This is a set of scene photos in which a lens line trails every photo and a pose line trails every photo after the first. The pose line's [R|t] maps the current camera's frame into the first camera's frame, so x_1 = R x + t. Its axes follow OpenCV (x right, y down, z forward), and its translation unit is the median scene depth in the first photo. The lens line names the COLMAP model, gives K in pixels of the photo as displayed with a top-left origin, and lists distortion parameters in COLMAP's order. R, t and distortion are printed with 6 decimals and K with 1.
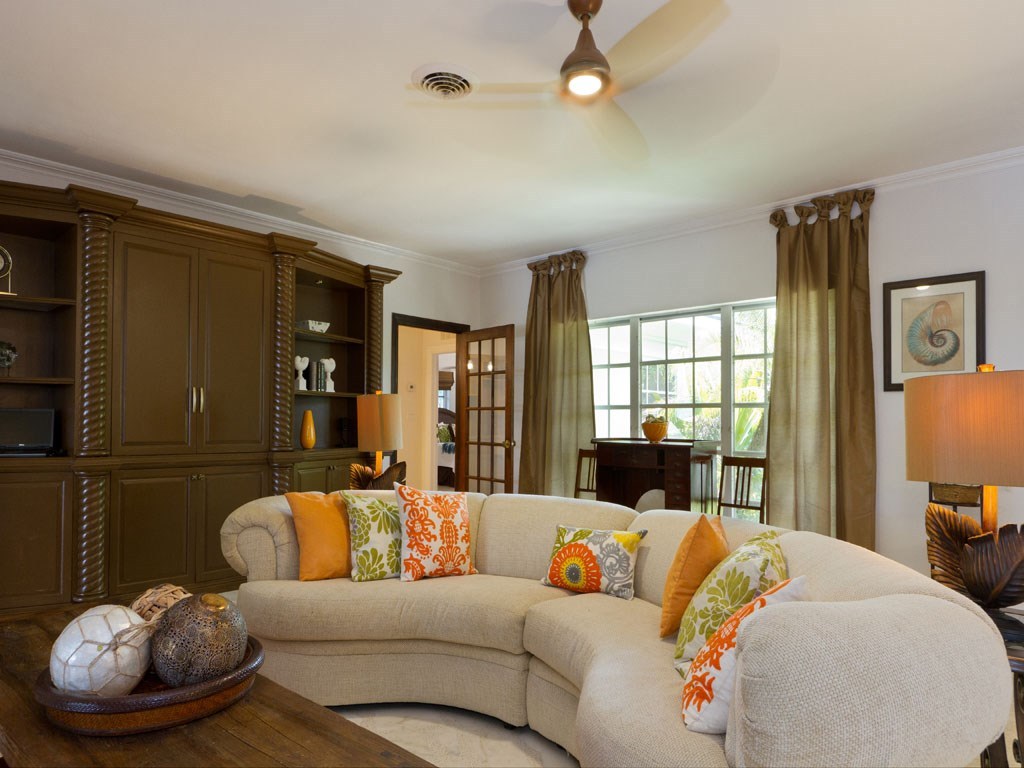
lens RADIAL K [[671.7, 0, 508.0], [0, 671.7, 384.3], [0, 0, 1]] dist [0.067128, 0.000650]
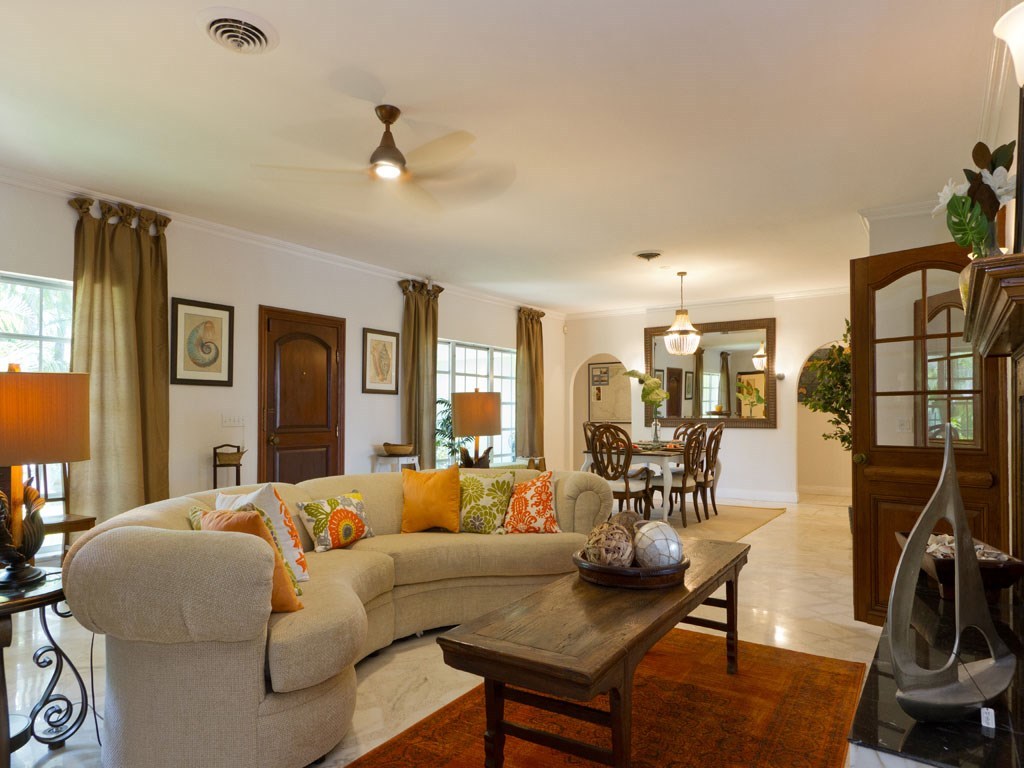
lens RADIAL K [[649.4, 0, 519.2], [0, 649.4, 388.0], [0, 0, 1]] dist [0.005741, 0.005089]
pose [[-0.195371, 0.031423, 0.980226, -0.761109], [-0.049157, 0.997917, -0.041787, 0.036752], [-0.979497, -0.056349, -0.193419, 0.635494]]
